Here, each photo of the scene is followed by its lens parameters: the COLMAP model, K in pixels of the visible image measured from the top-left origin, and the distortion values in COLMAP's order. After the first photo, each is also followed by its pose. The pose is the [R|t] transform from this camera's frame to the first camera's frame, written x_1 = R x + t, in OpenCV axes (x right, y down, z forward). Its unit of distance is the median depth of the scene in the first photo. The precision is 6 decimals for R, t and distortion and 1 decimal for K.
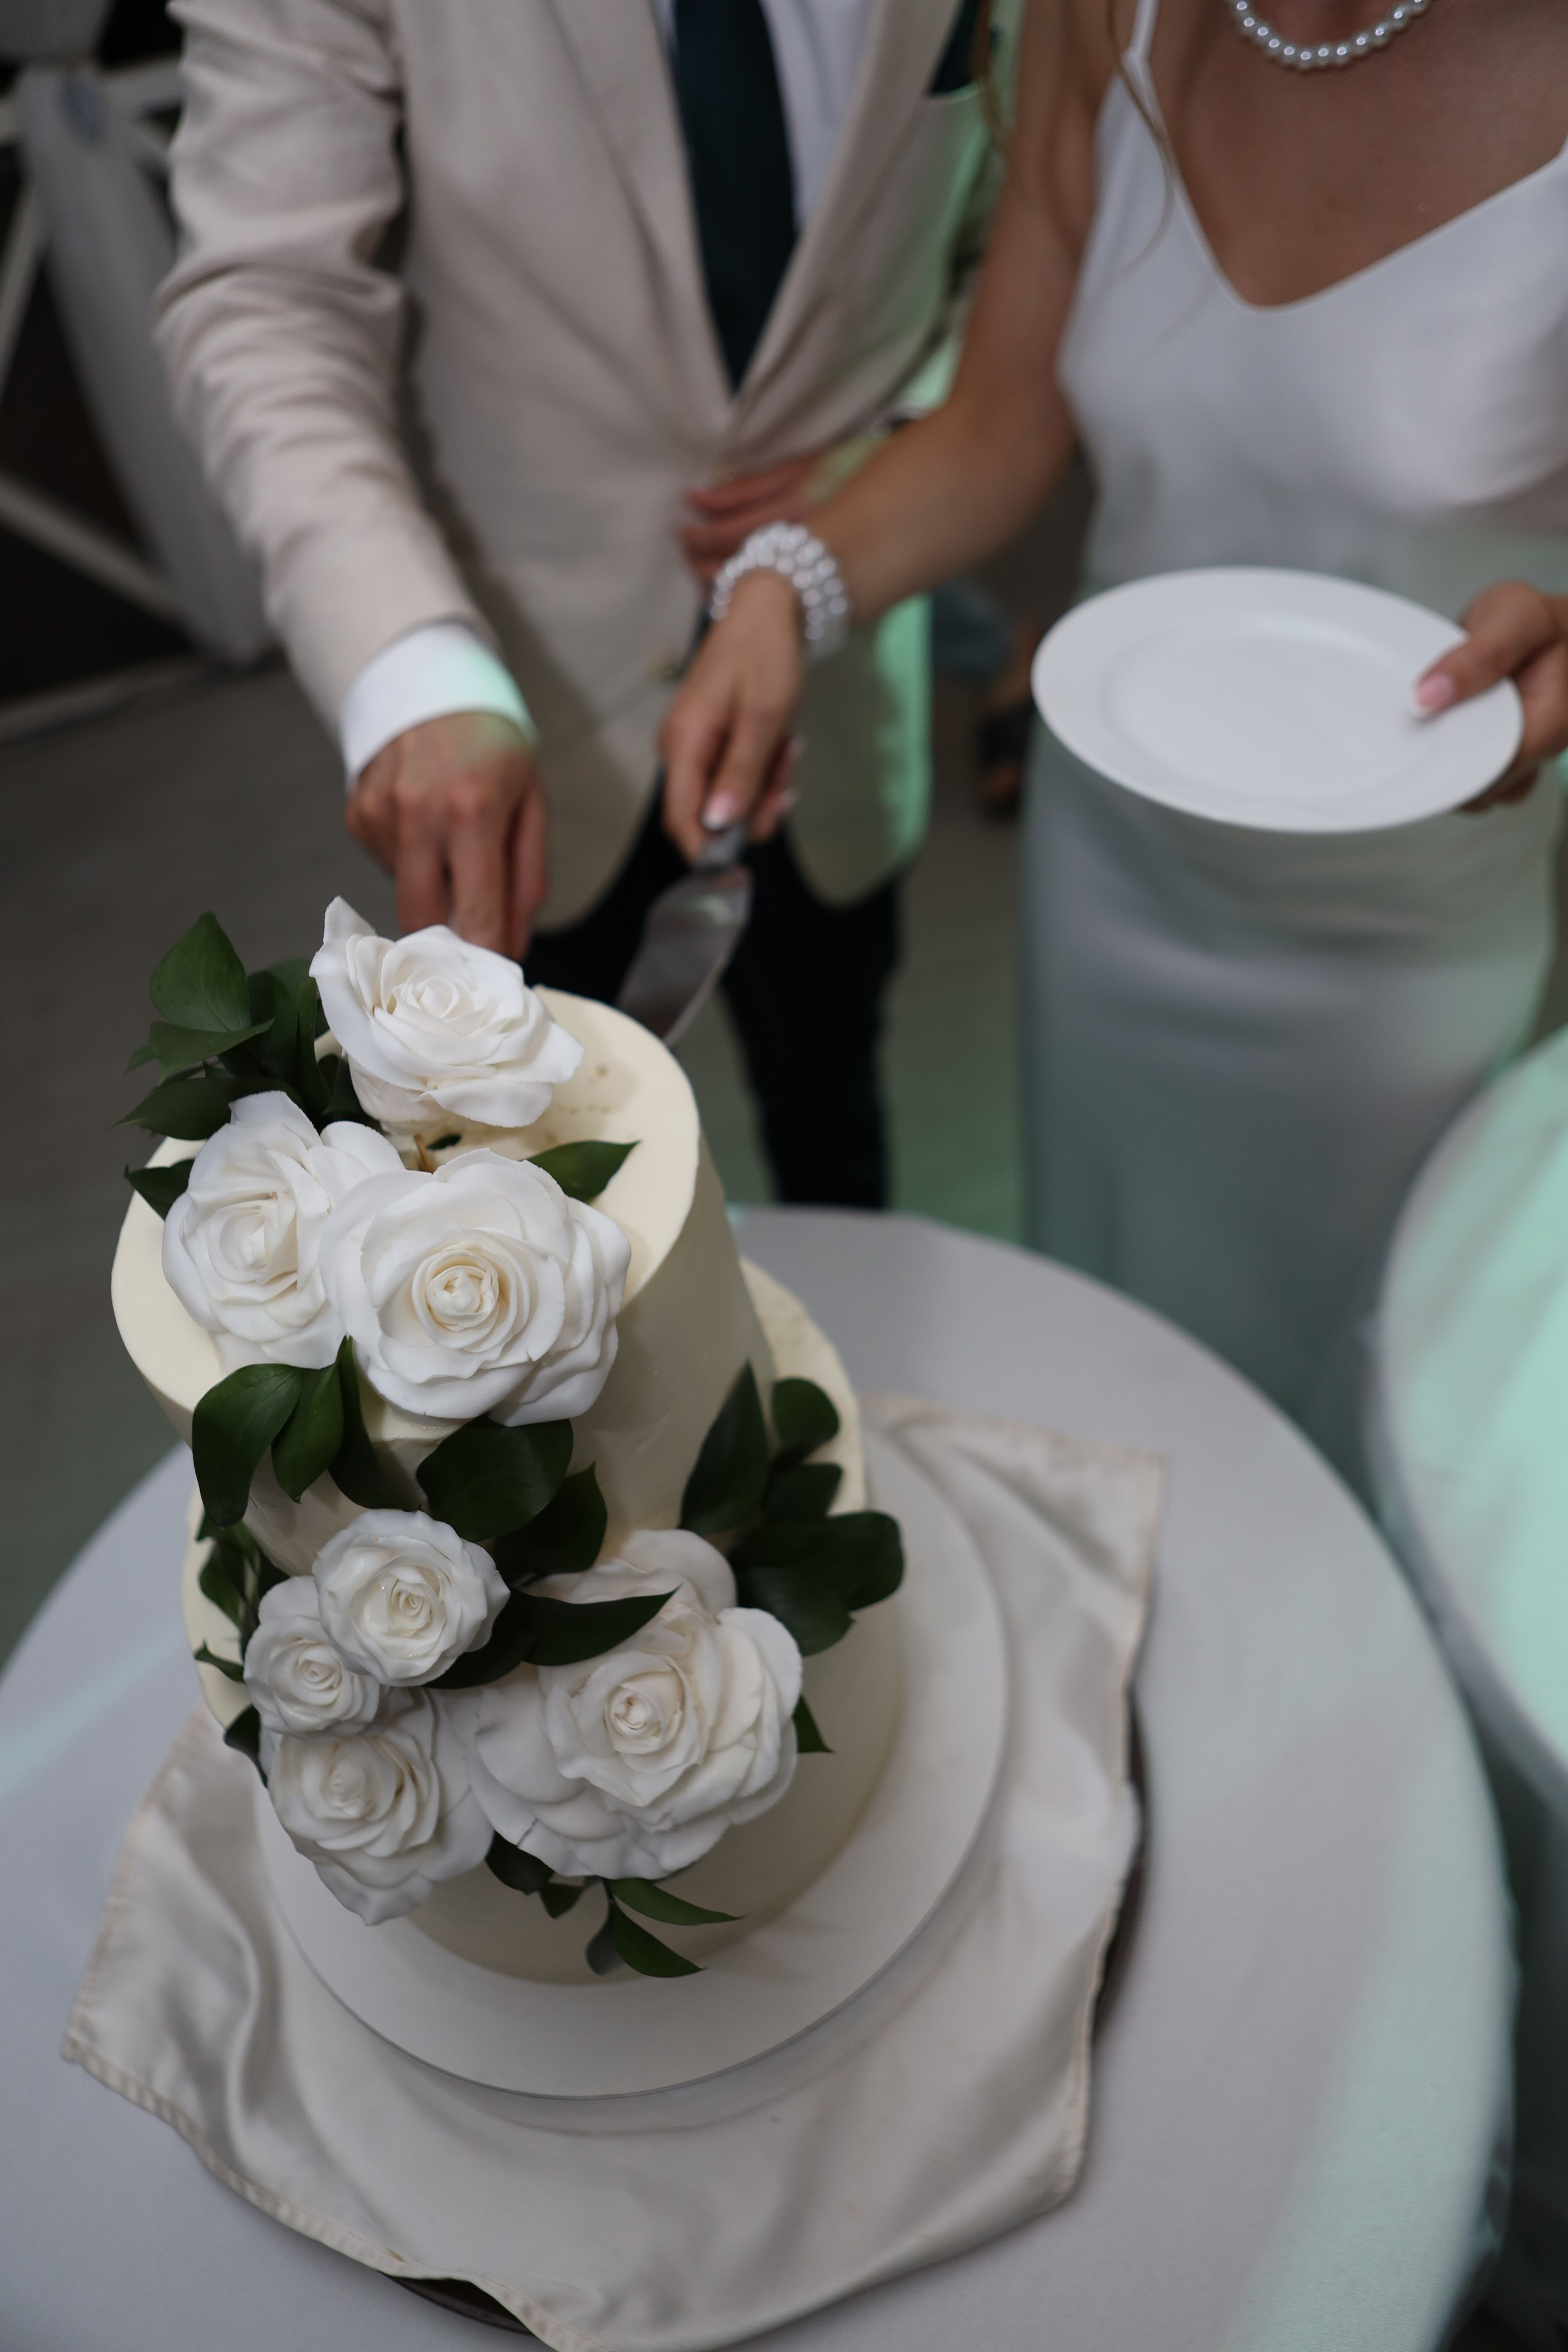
lens RADIAL K [[1662.4, 0, 782.6], [0, 1662.4, 1177.9], [0, 0, 1]] dist [-0.011567, 0.008472]
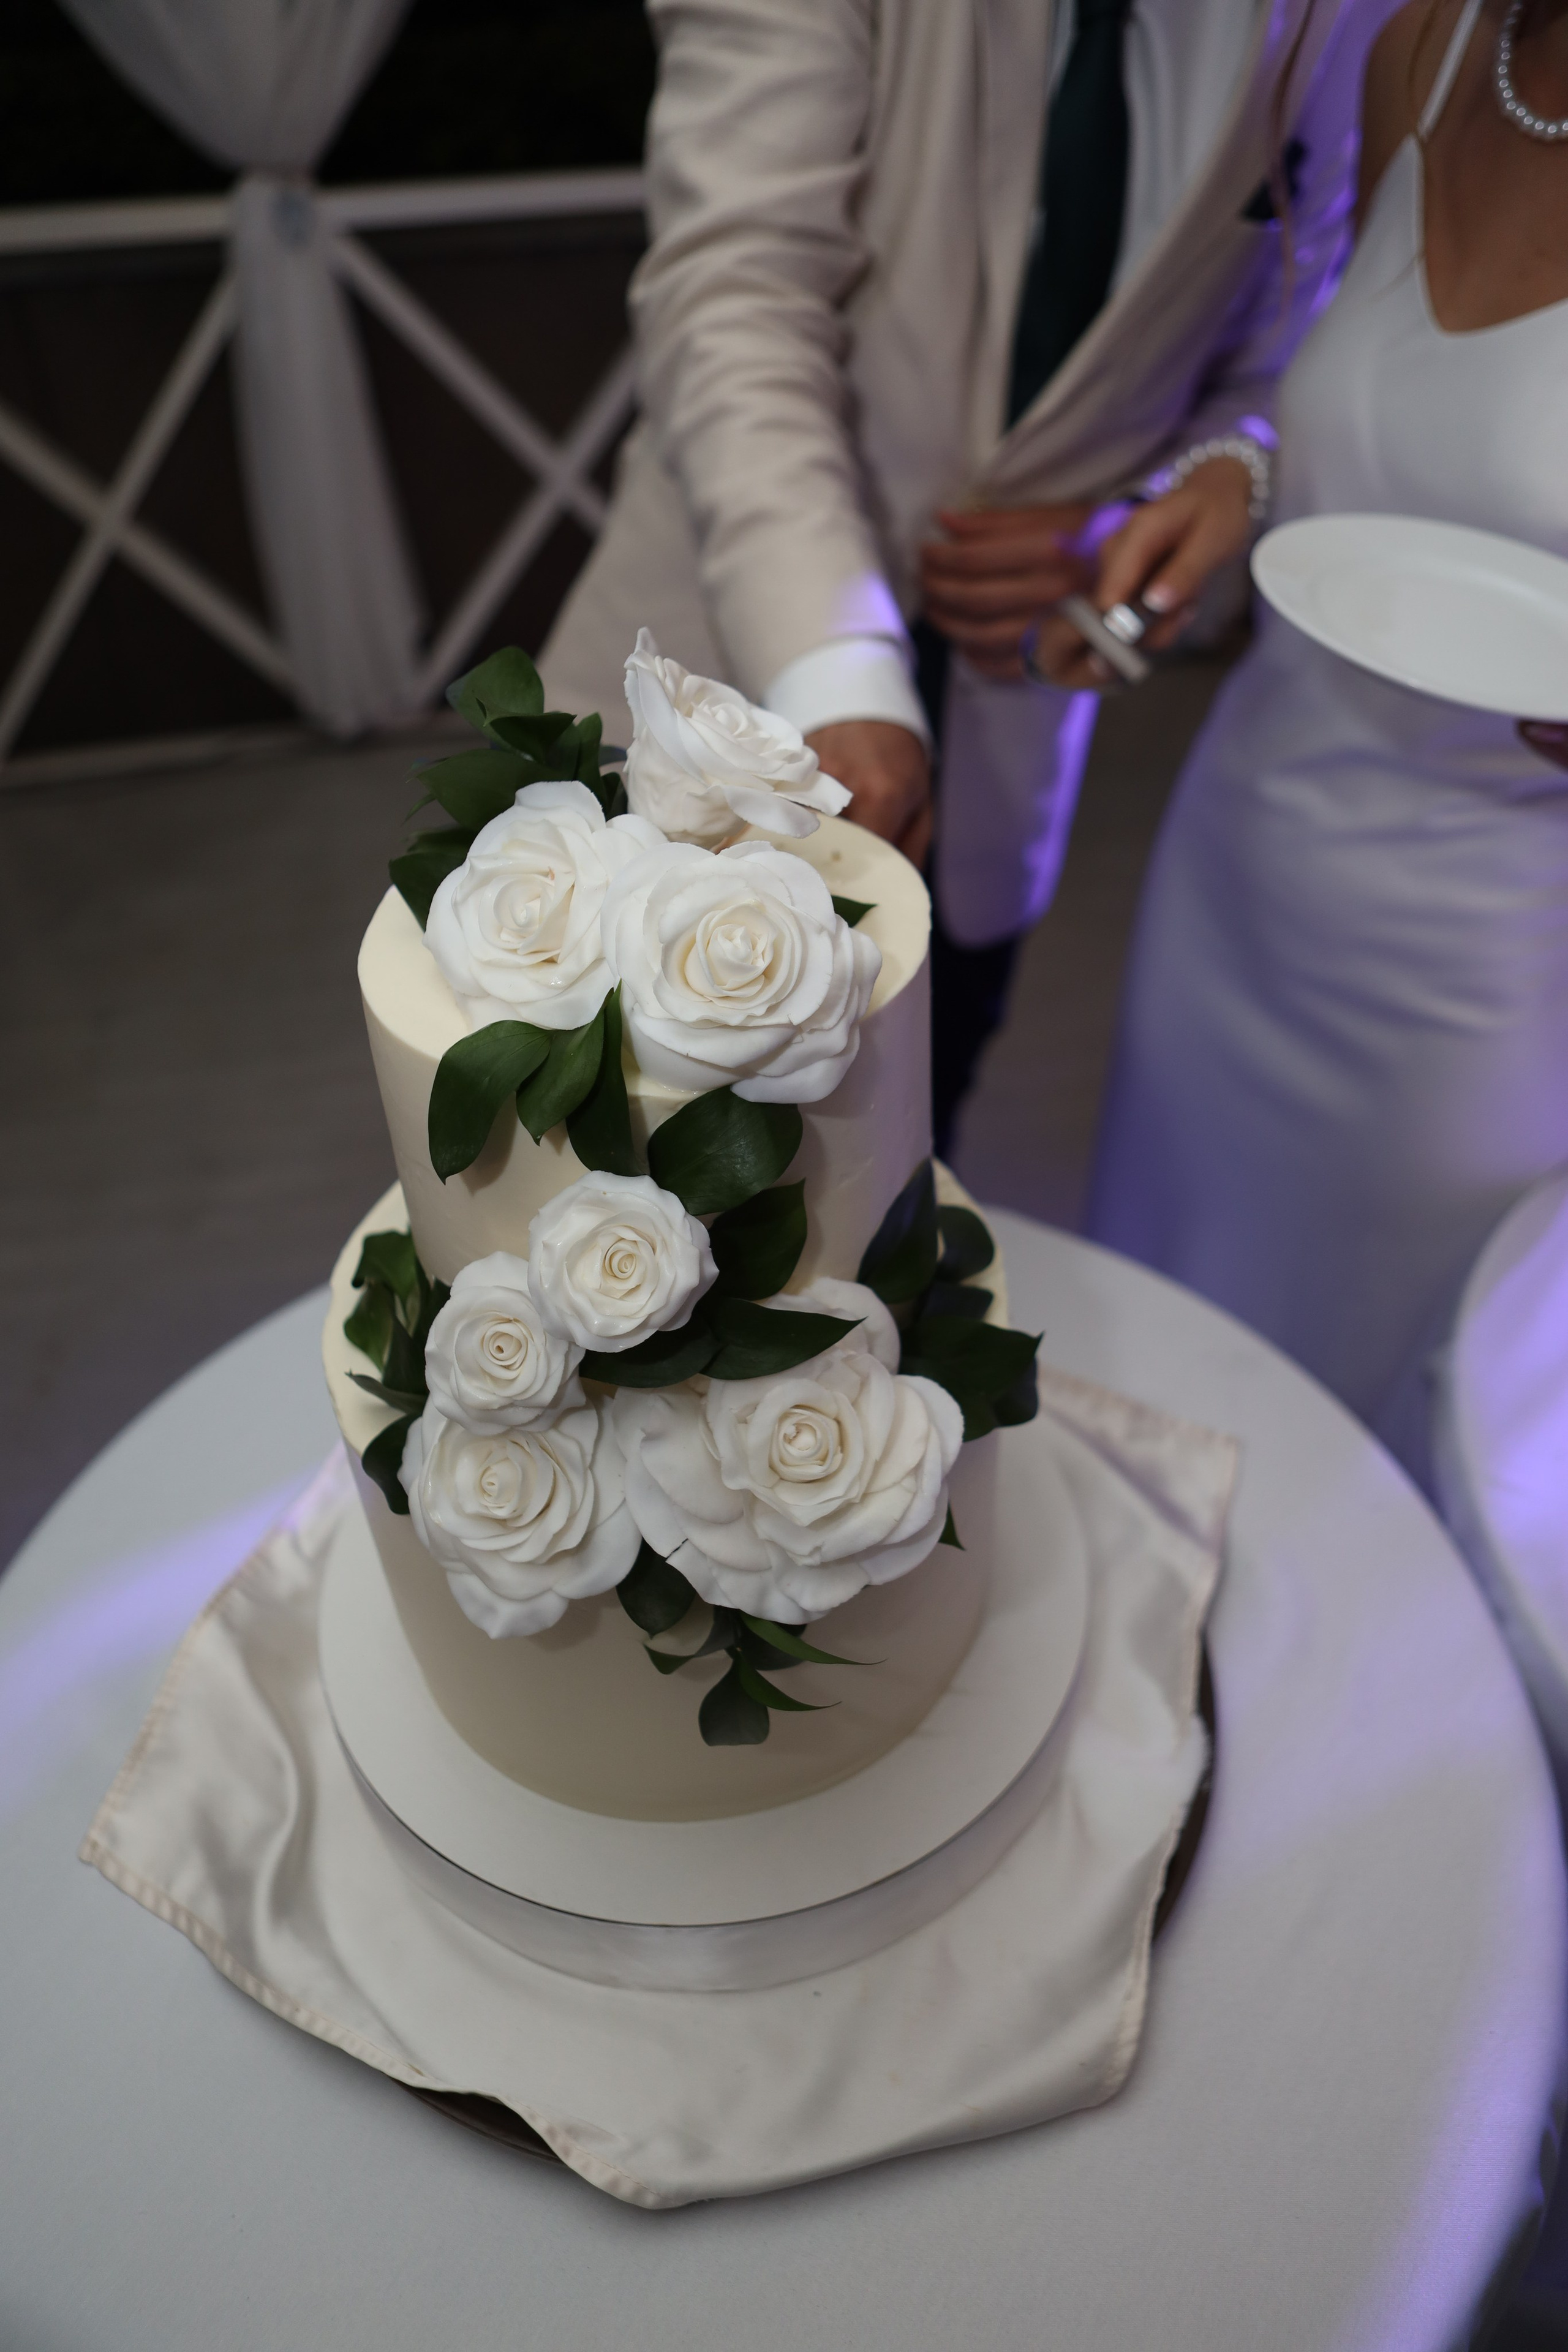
lens RADIAL K [[1662.4, 0, 793.3], [0, 1662.4, 1175.3], [0, 0, 1]] dist [-0.011567, 0.008472]
pose [[0.989913, 0.141242, 0.011107, -0.103118], [-0.138872, 0.982845, -0.121370, 0.230995], [-0.028059, 0.118604, 0.992545, -0.024674]]
